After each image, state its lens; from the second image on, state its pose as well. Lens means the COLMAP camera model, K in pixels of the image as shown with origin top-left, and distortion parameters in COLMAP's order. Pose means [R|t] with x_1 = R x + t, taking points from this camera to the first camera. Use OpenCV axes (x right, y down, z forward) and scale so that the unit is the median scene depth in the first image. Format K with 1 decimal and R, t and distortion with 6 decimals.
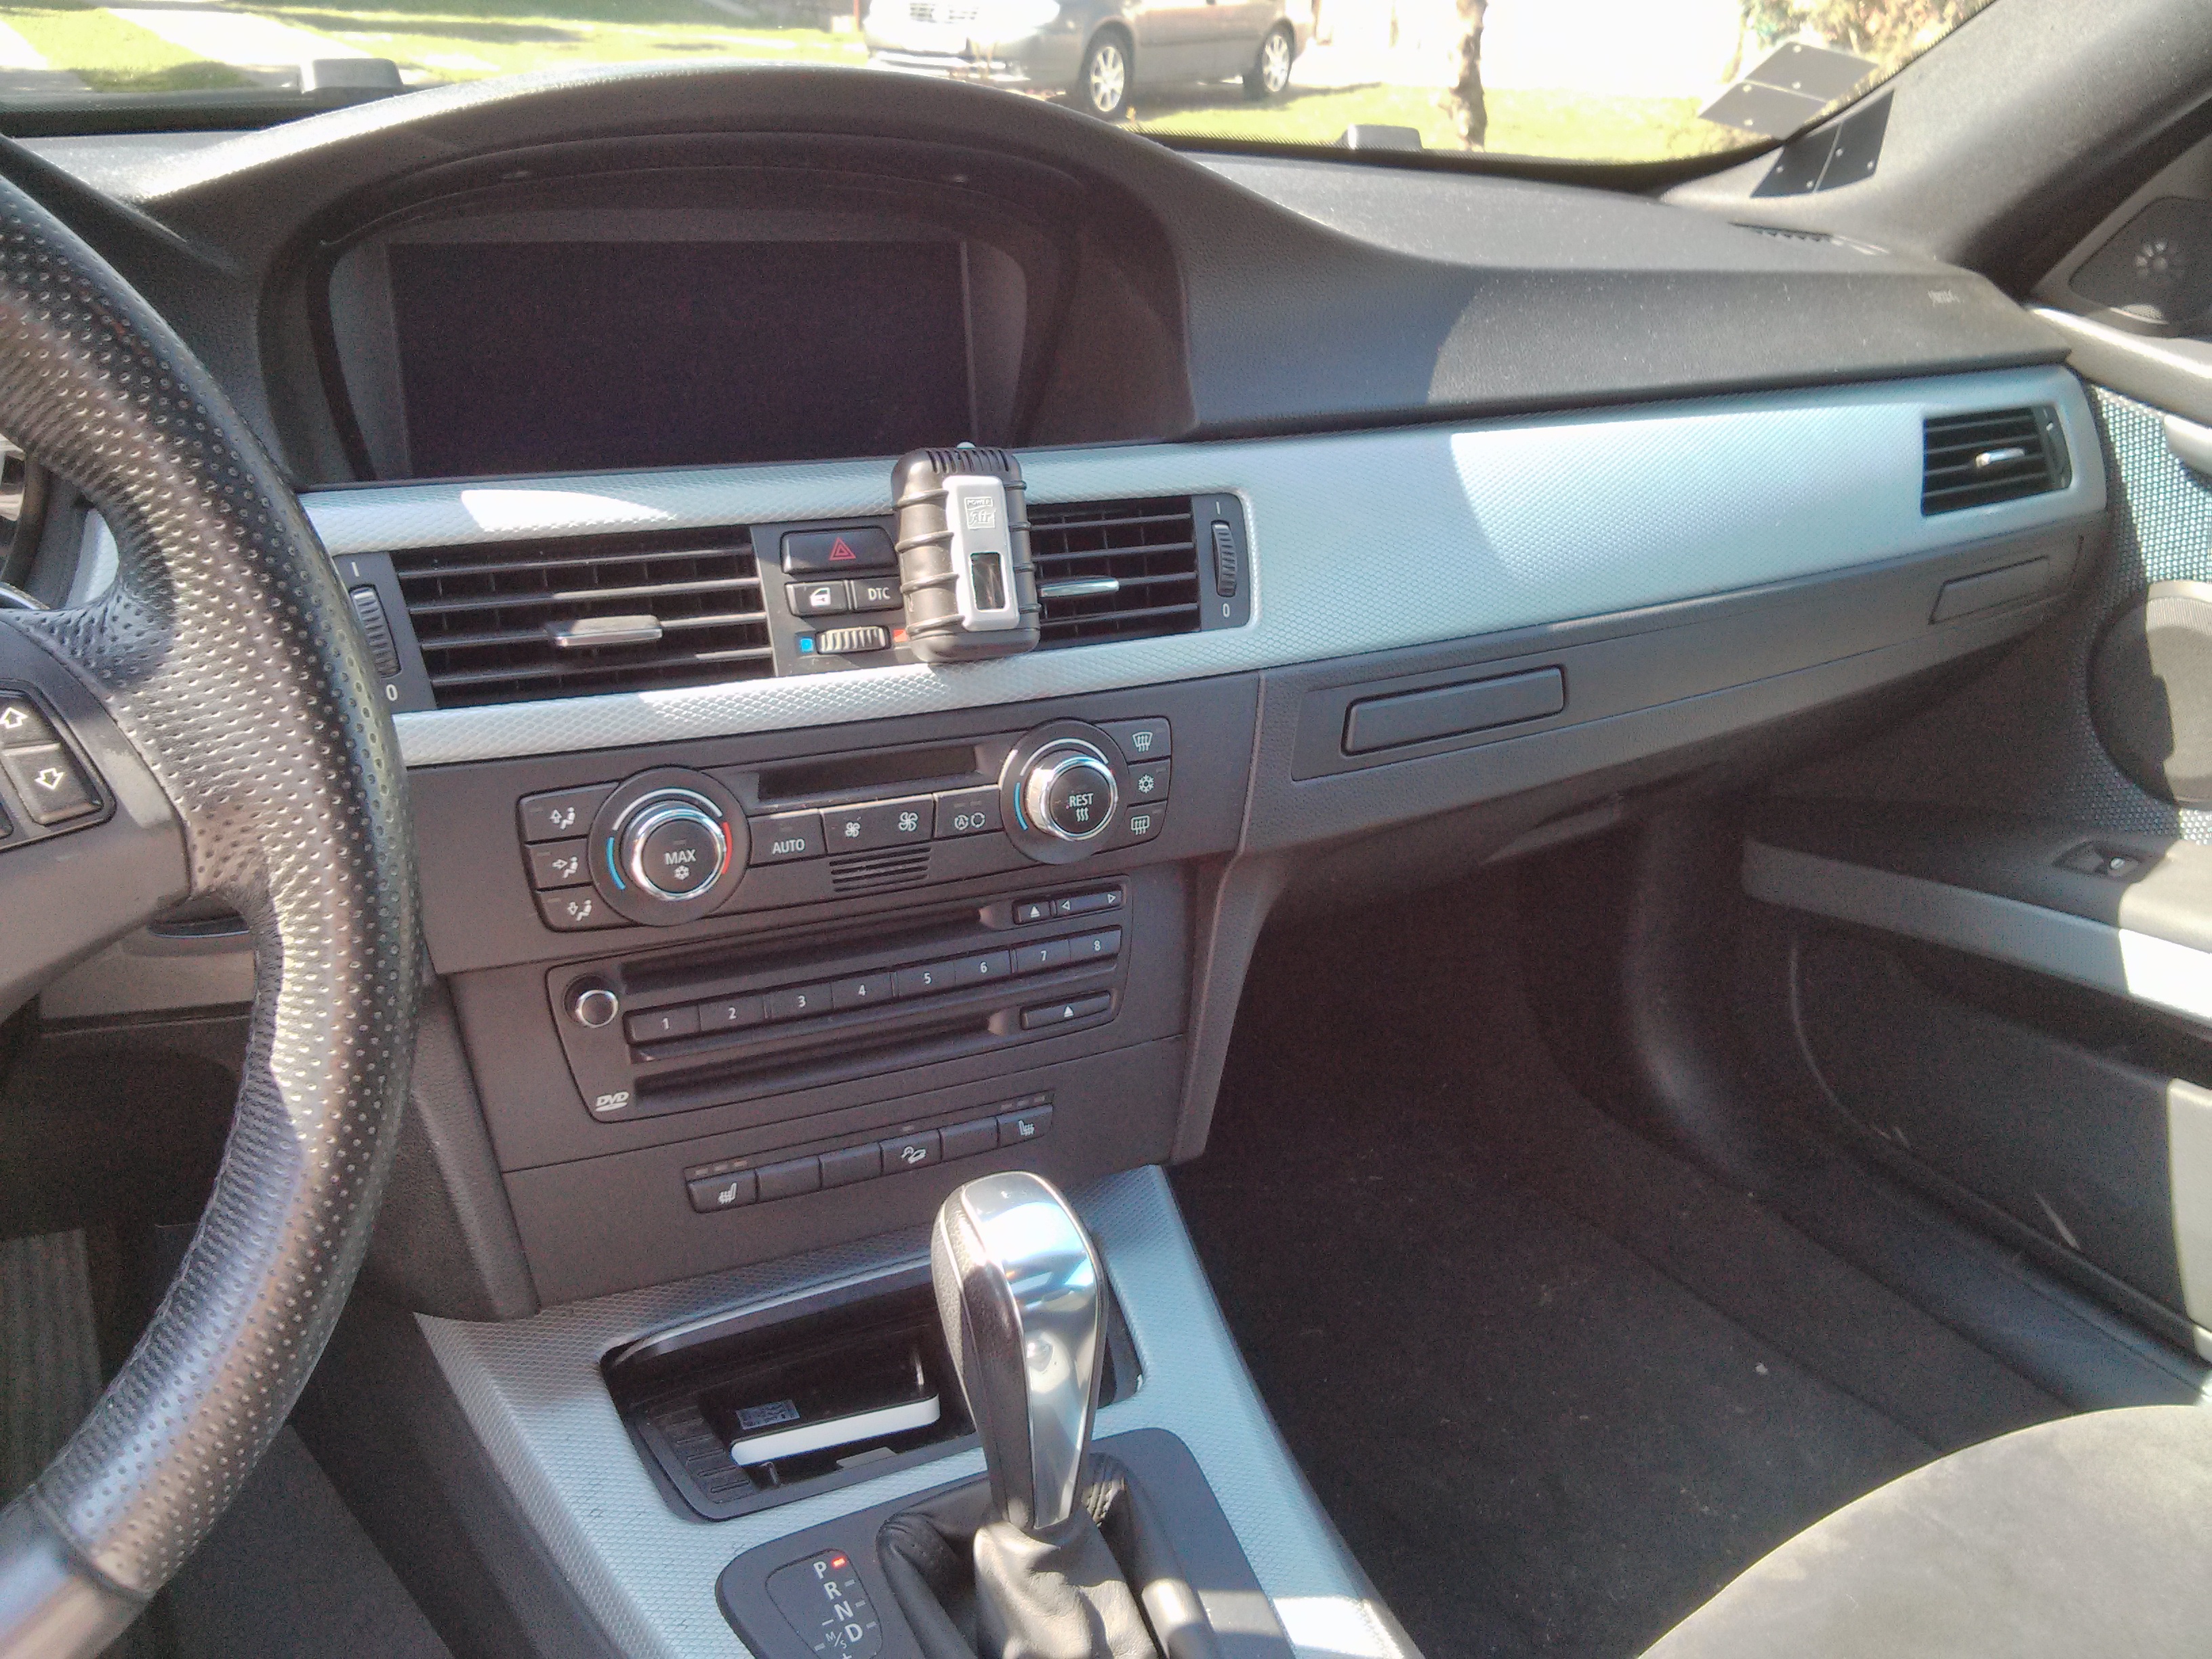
lens RADIAL K [[1834.1, 0, 1100.4], [0, 1834.1, 816.0], [0, 0, 1]] dist [0.004487, -0.078911]
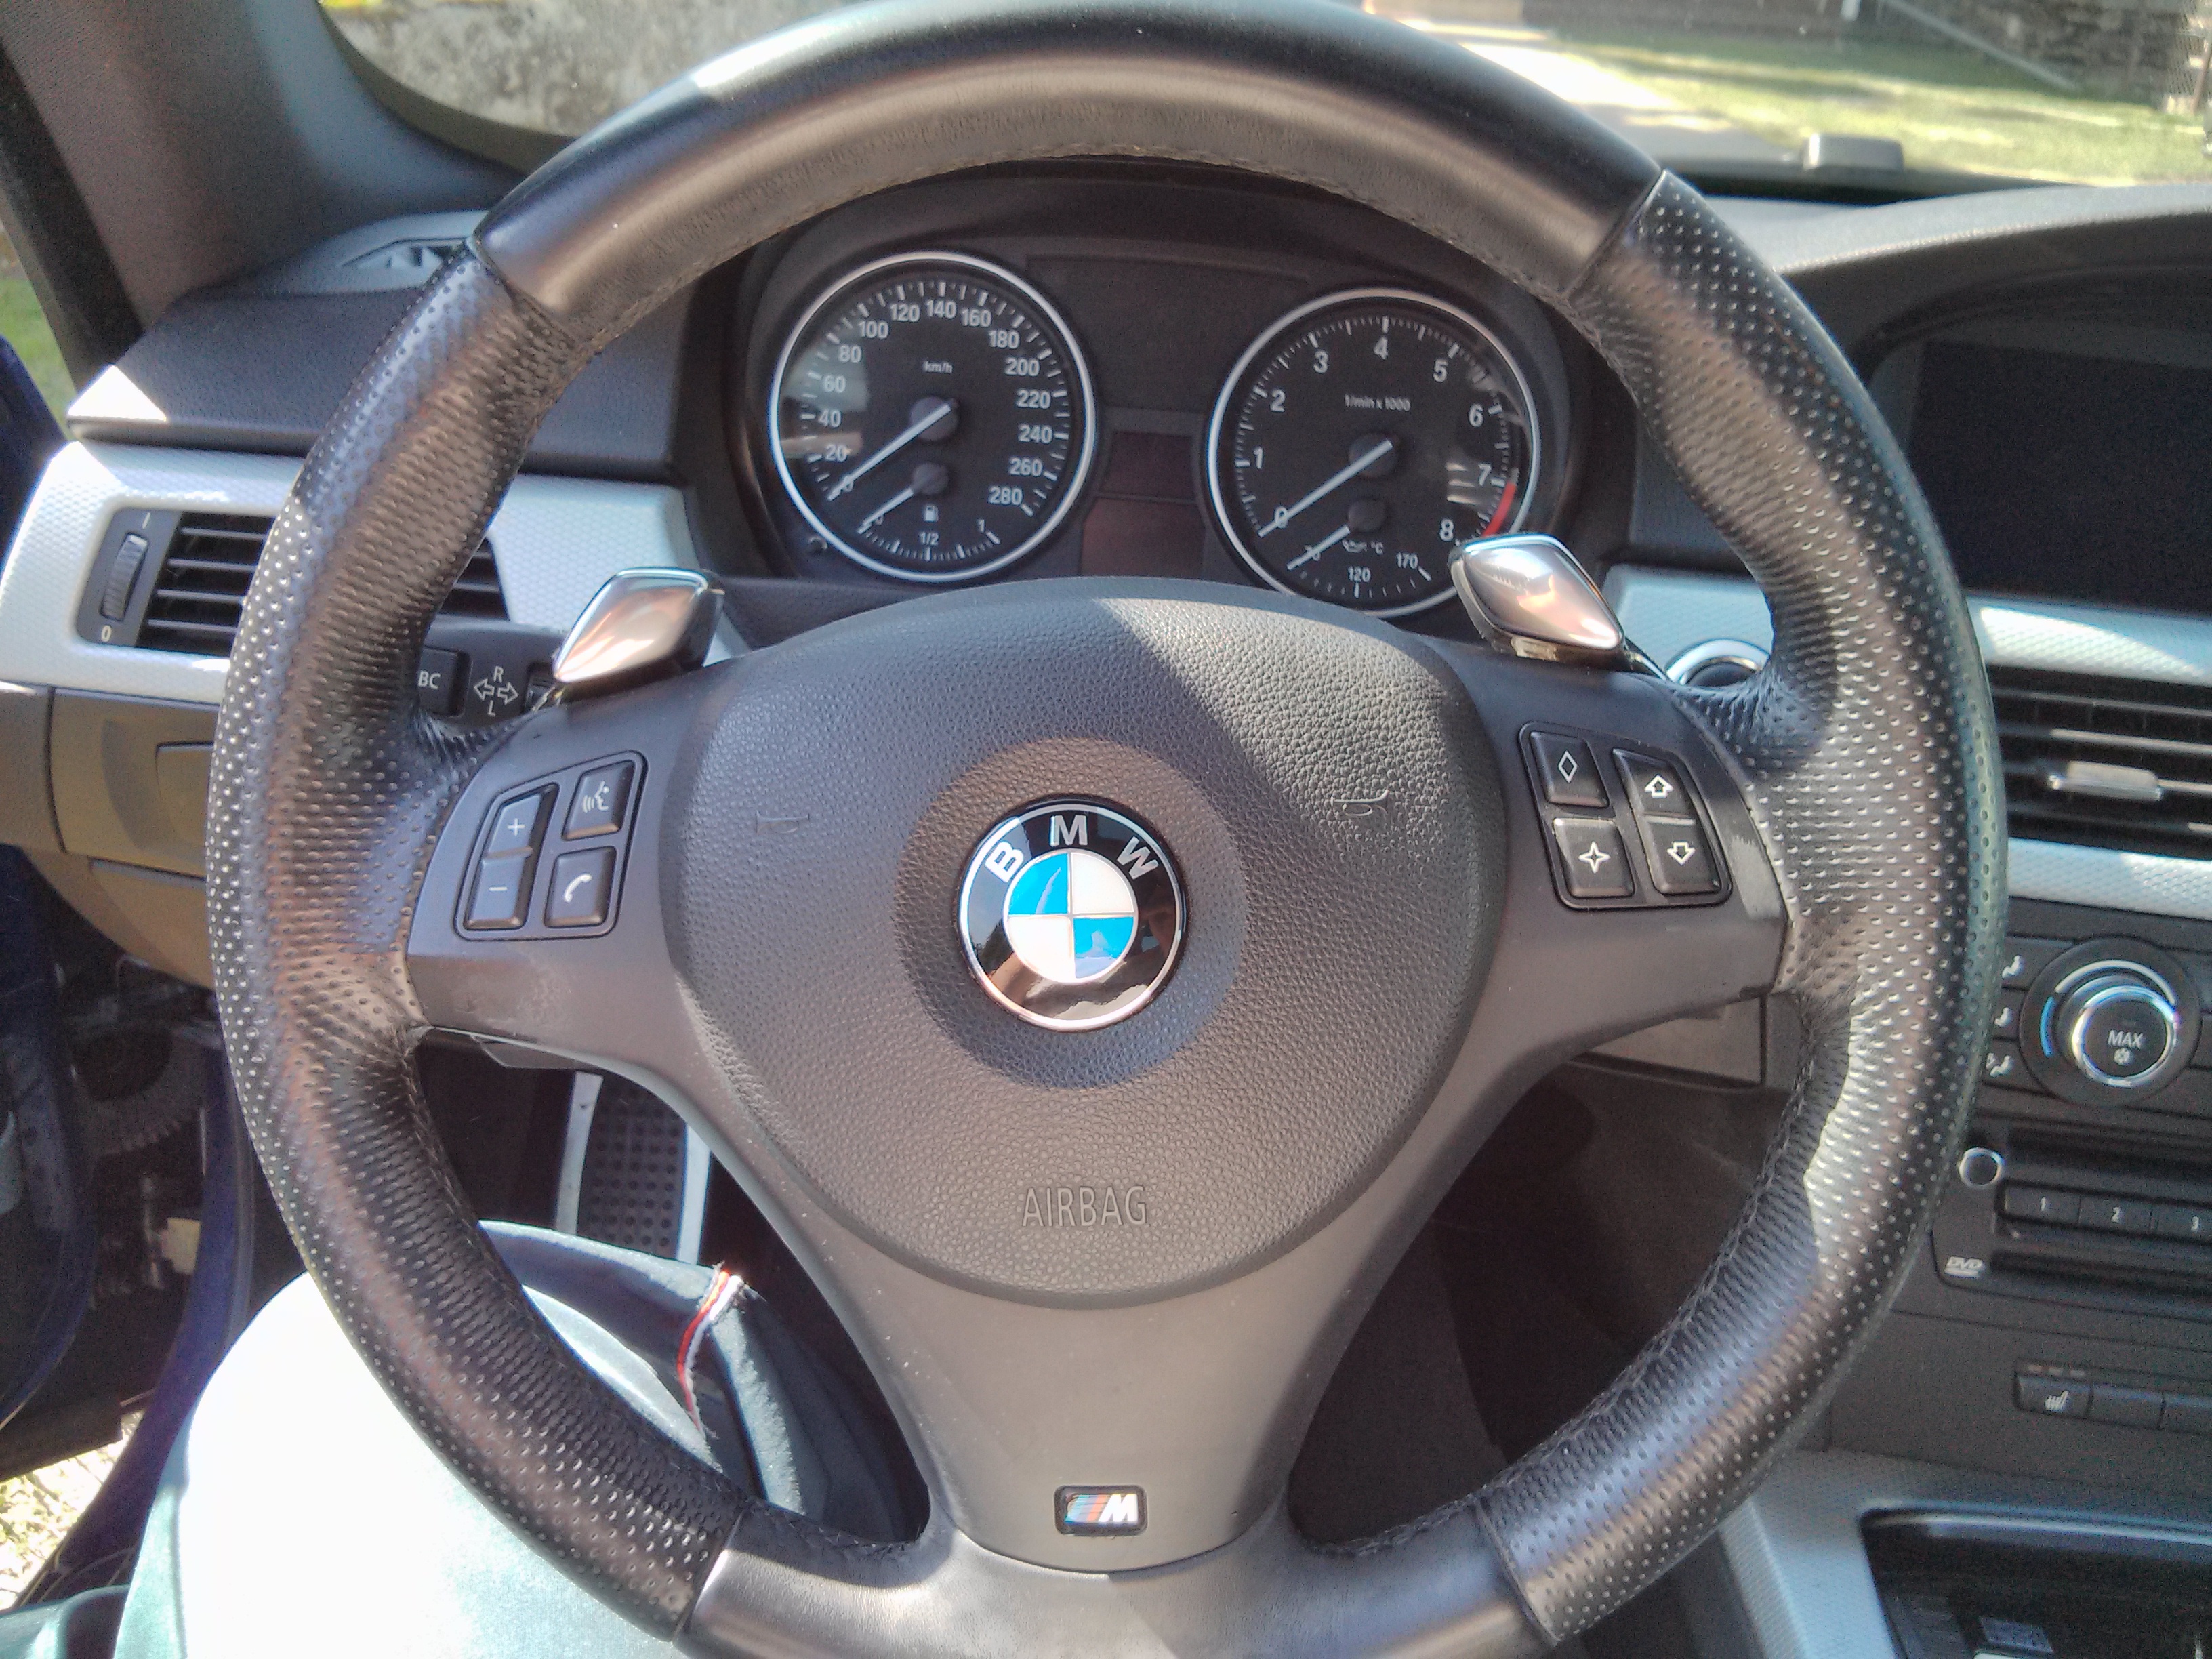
lens RADIAL K [[1834.1, 0, 1104.0], [0, 1834.1, 813.6], [0, 0, 1]] dist [0.004487, -0.078911]
pose [[0.845315, 0.225967, -0.484129, -0.341884], [-0.233884, 0.971225, 0.044944, -0.011484], [0.480355, 0.075238, 0.873841, -0.062152]]
